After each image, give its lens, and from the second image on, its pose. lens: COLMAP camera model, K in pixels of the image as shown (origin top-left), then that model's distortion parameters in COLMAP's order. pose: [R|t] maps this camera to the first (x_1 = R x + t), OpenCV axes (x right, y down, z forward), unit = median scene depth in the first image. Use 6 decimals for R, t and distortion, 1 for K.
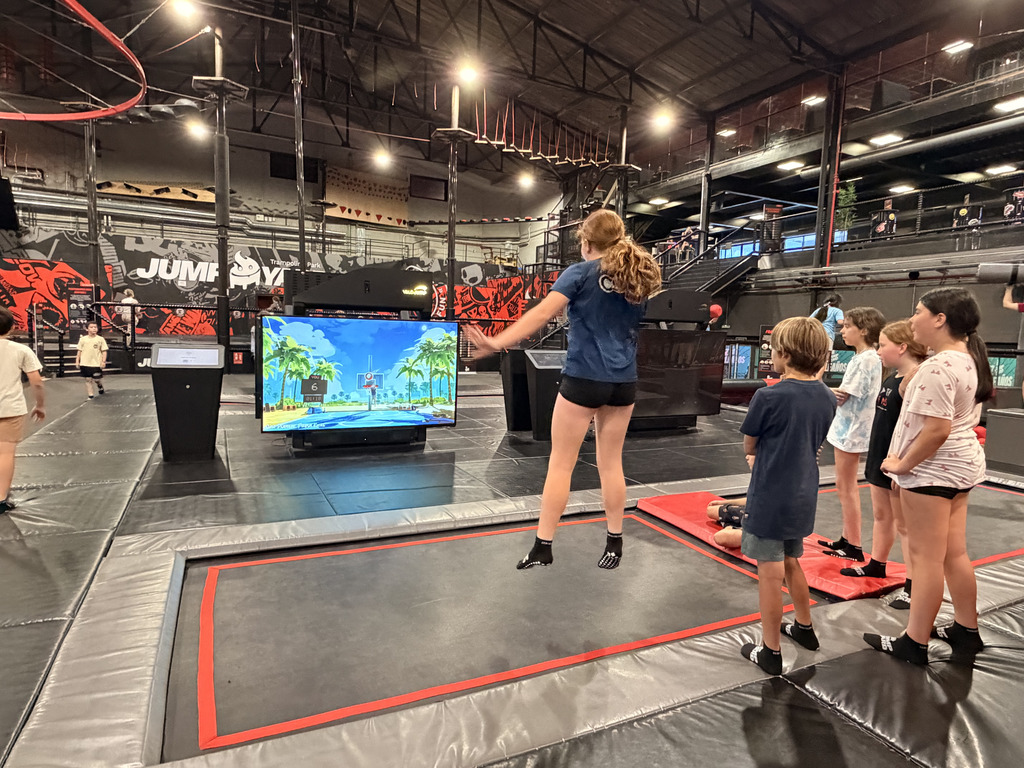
lens RADIAL K [[603.7, 0, 512.0], [0, 603.7, 384.0], [0, 0, 1]] dist [-0.000320, 0.002509]
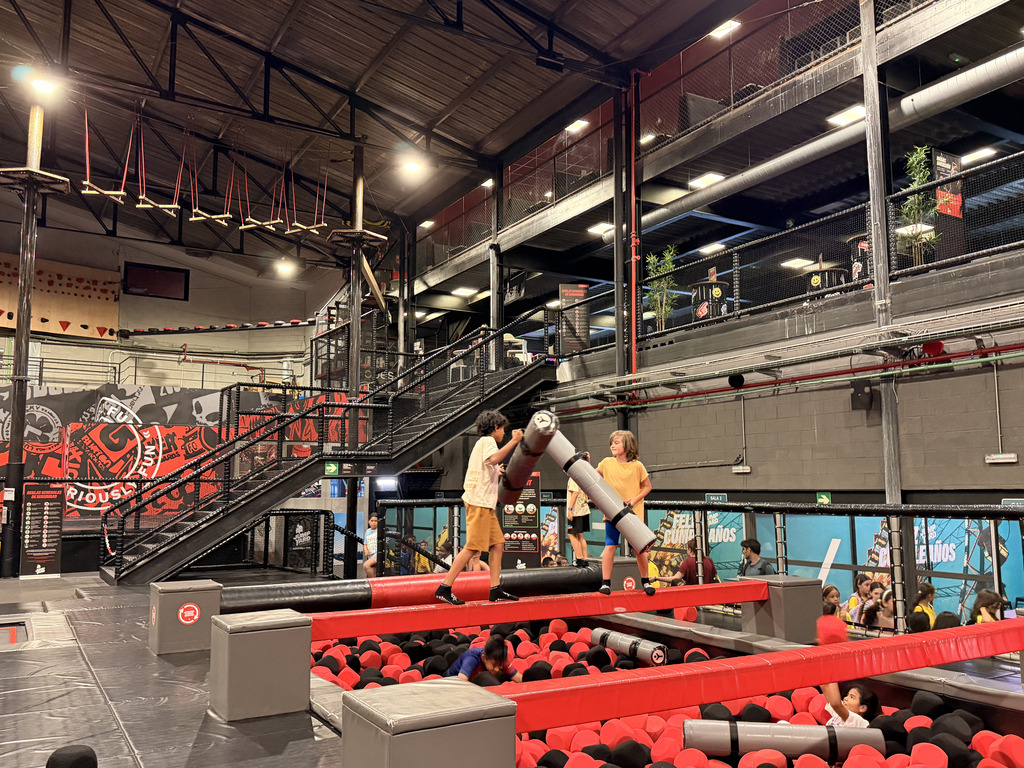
lens RADIAL K [[834.1, 0, 512.0], [0, 834.1, 384.0], [0, 0, 1]] dist [0.152080, -0.253494]
pose [[0.996429, -0.026337, 0.080227, 0.299949], [0.042618, 0.977079, -0.208567, -0.009304], [-0.072895, 0.211241, 0.974712, 0.159414]]
